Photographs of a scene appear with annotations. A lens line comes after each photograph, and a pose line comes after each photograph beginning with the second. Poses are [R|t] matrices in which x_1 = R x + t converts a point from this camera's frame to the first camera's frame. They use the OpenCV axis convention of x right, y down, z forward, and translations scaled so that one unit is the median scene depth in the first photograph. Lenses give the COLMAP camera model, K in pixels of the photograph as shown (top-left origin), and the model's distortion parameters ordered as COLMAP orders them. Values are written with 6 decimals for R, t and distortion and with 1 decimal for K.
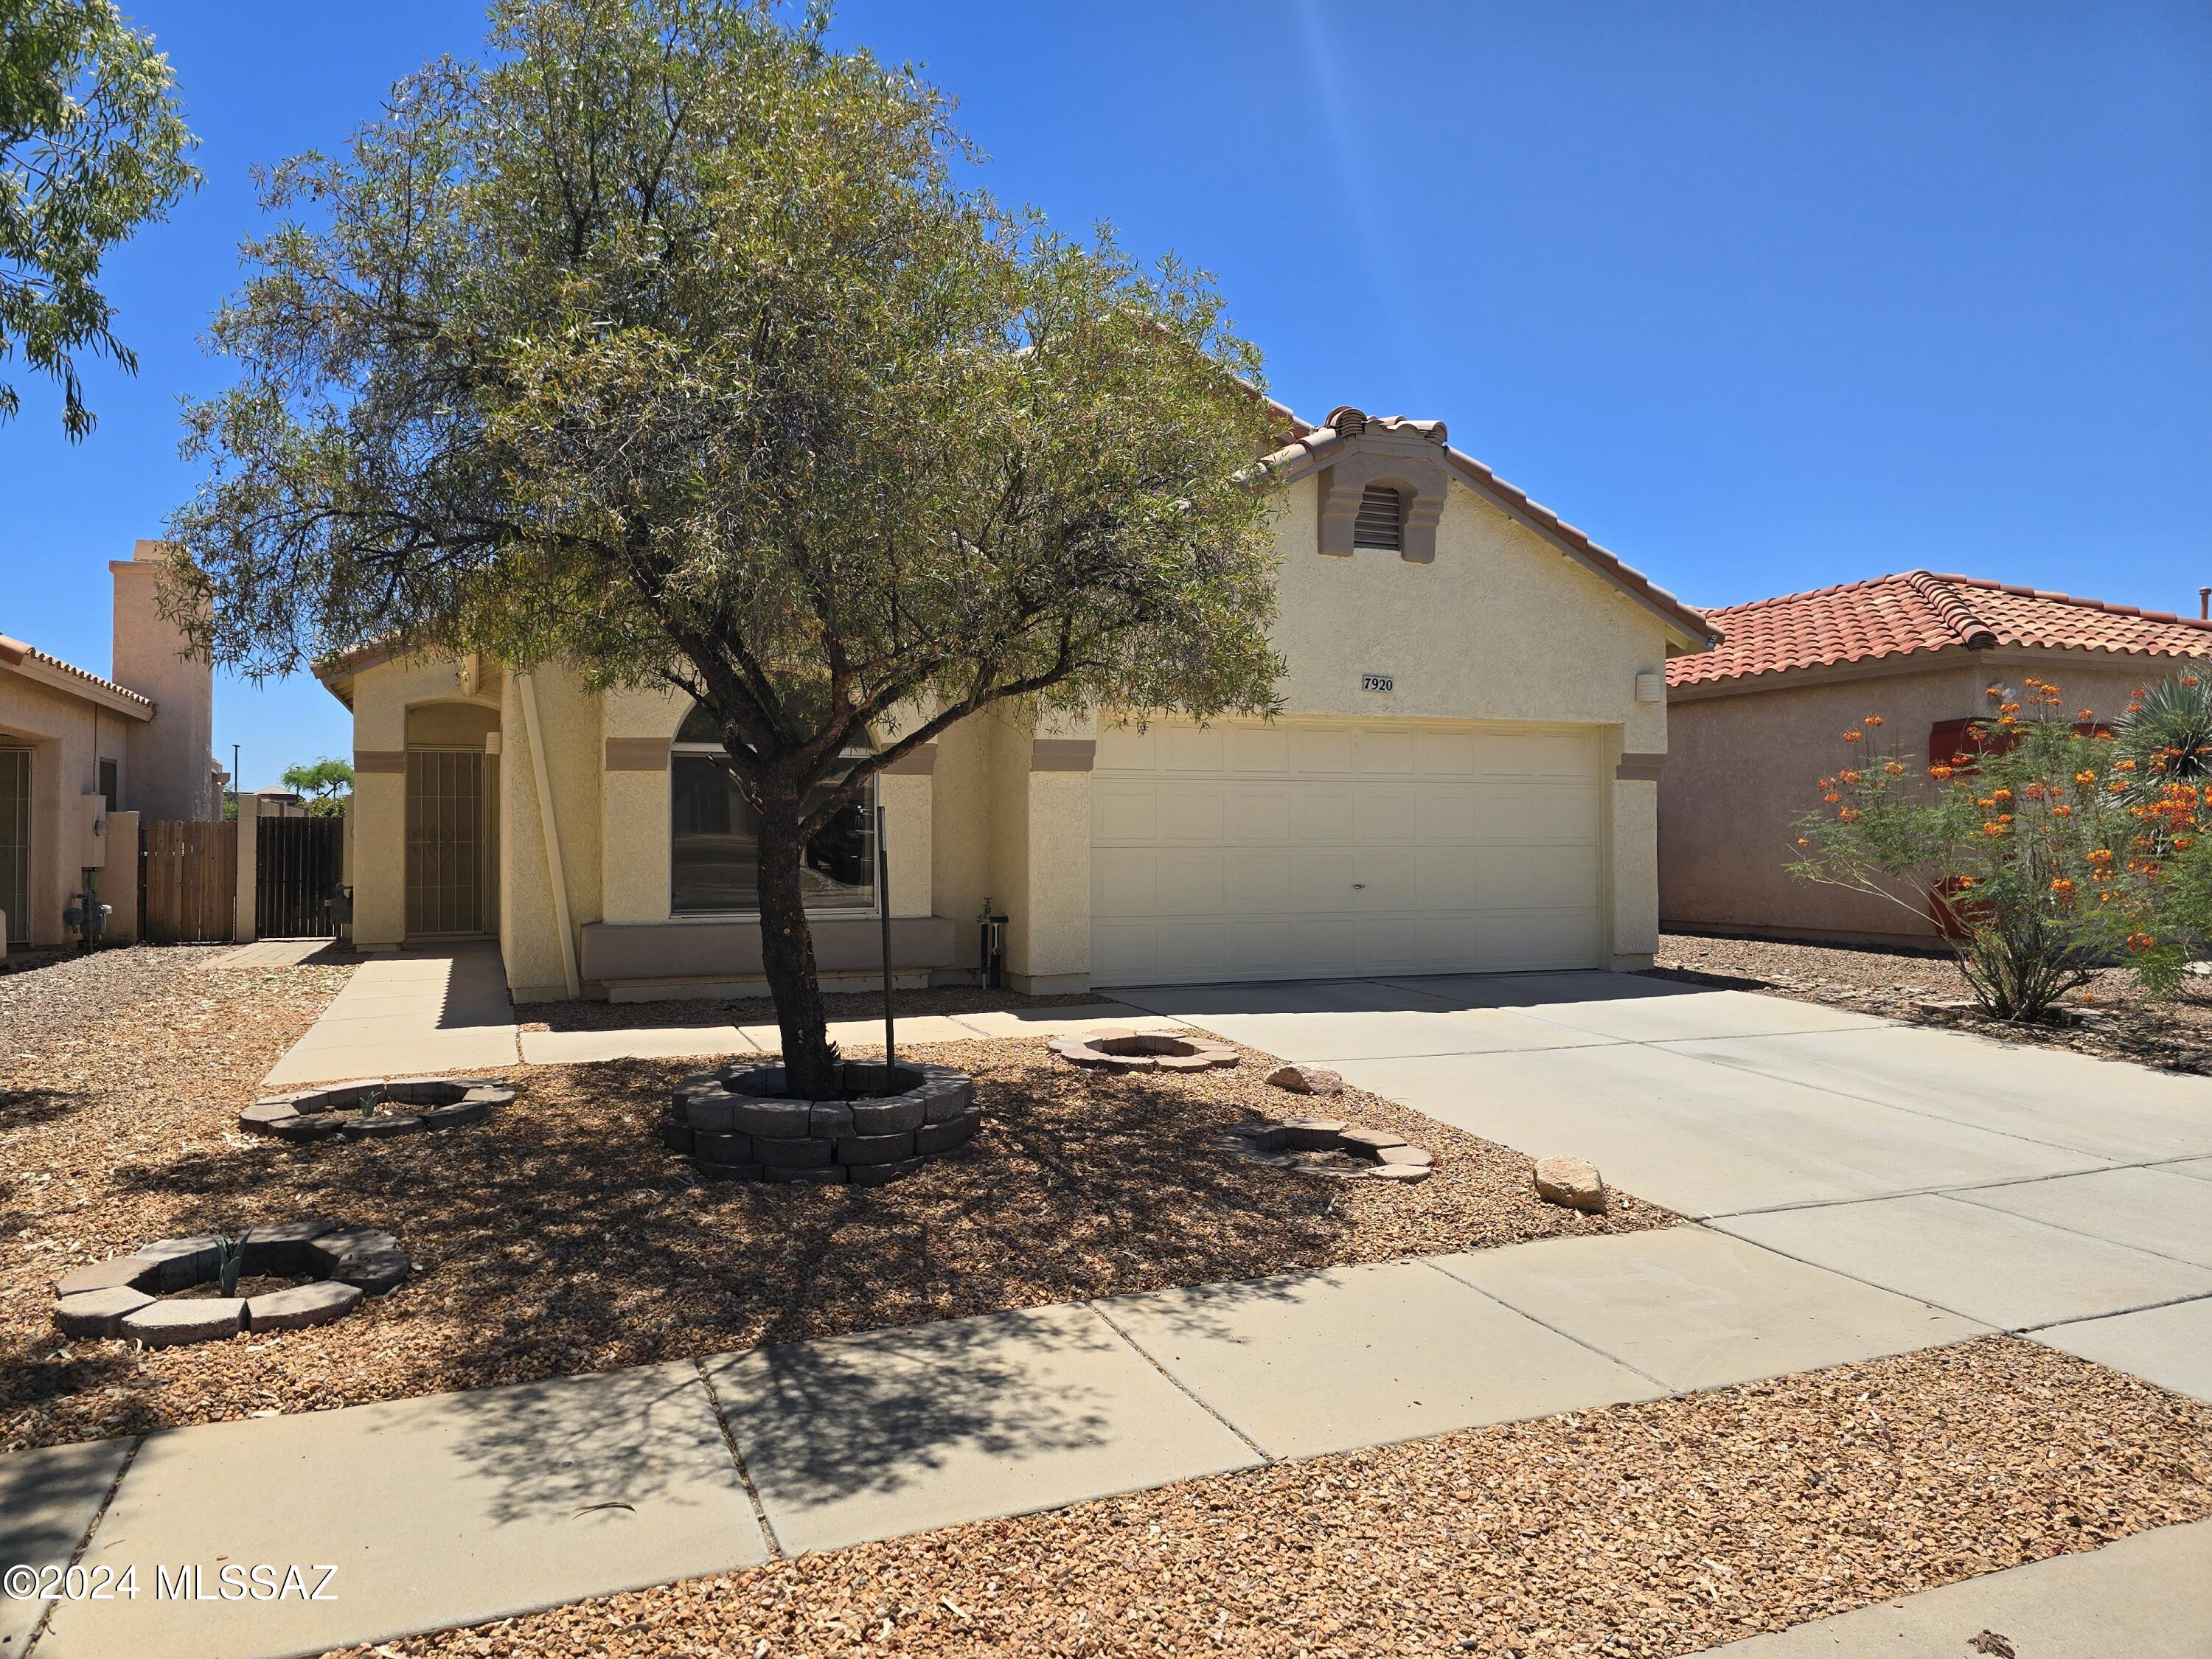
lens RADIAL K [[1486.2, 0, 1062.1], [0, 1486.2, 829.3], [0, 0, 1]] dist [0.050875, -0.046758]
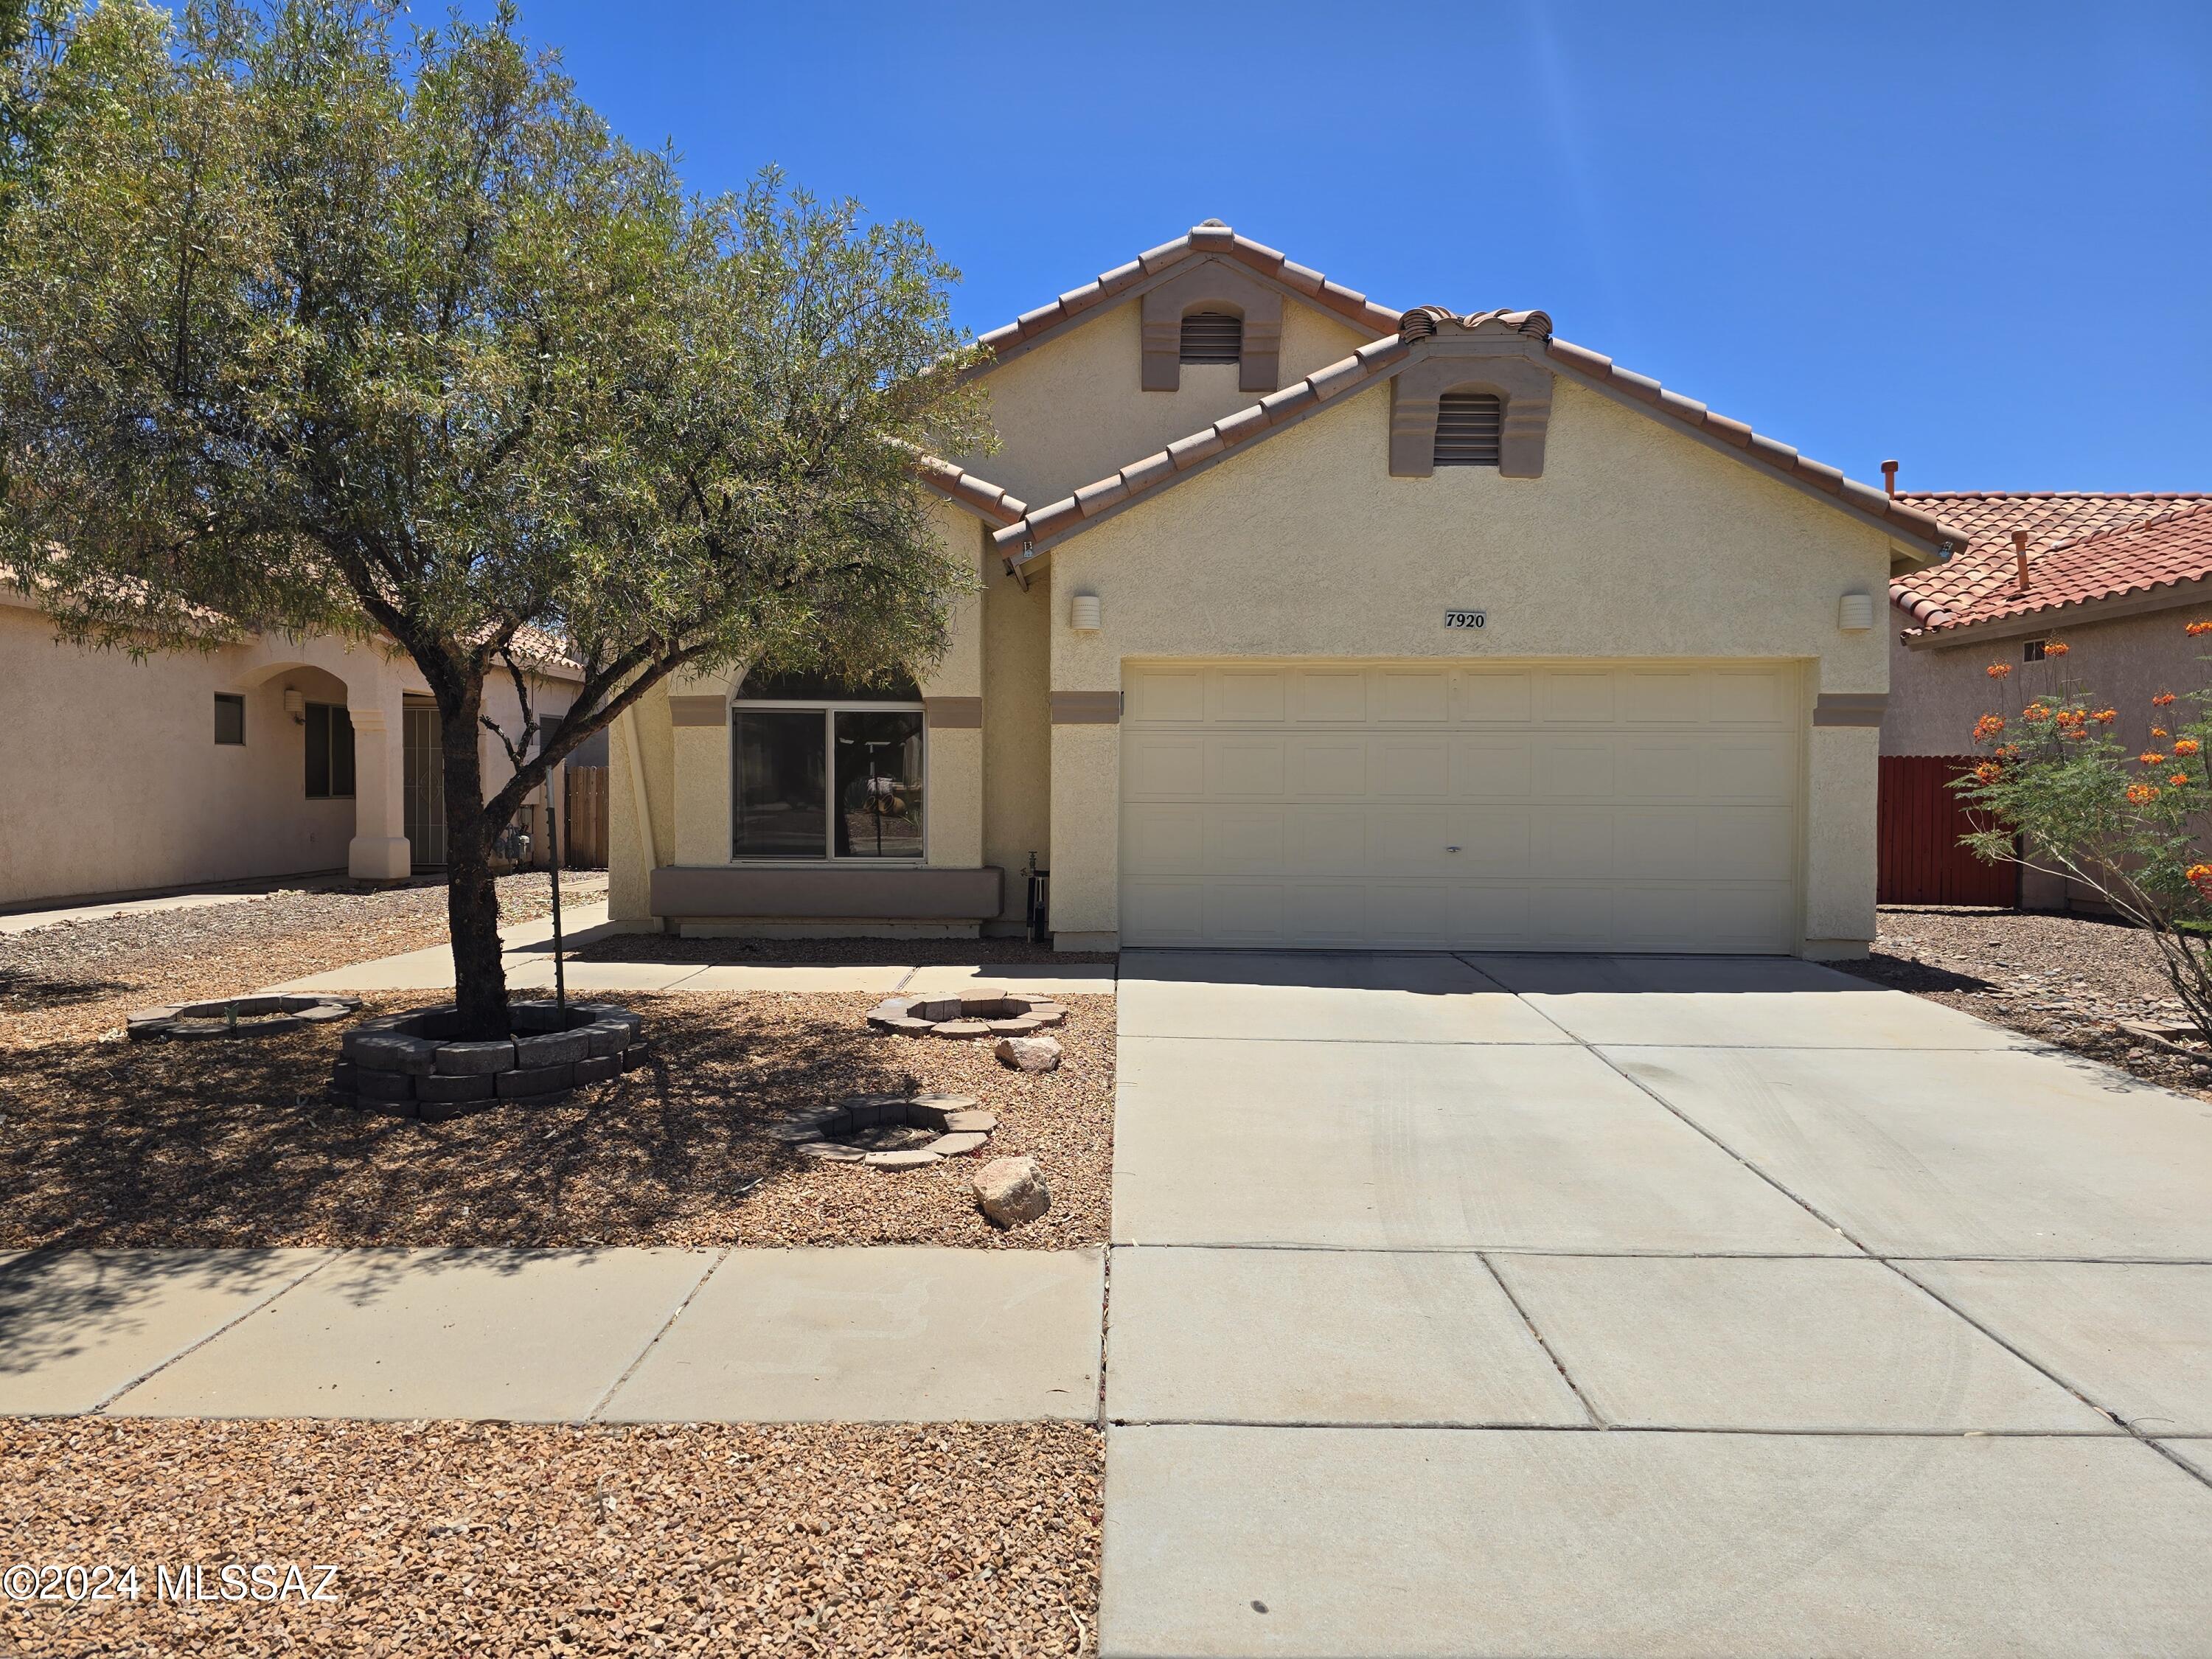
lens RADIAL K [[1486.2, 0, 1109.6], [0, 1486.2, 823.9], [0, 0, 1]] dist [0.050875, -0.046758]
pose [[0.922558, 0.019454, -0.385368, 0.814224], [-0.006263, 0.999352, 0.035456, -0.015912], [0.385808, -0.030296, 0.922082, 0.229026]]
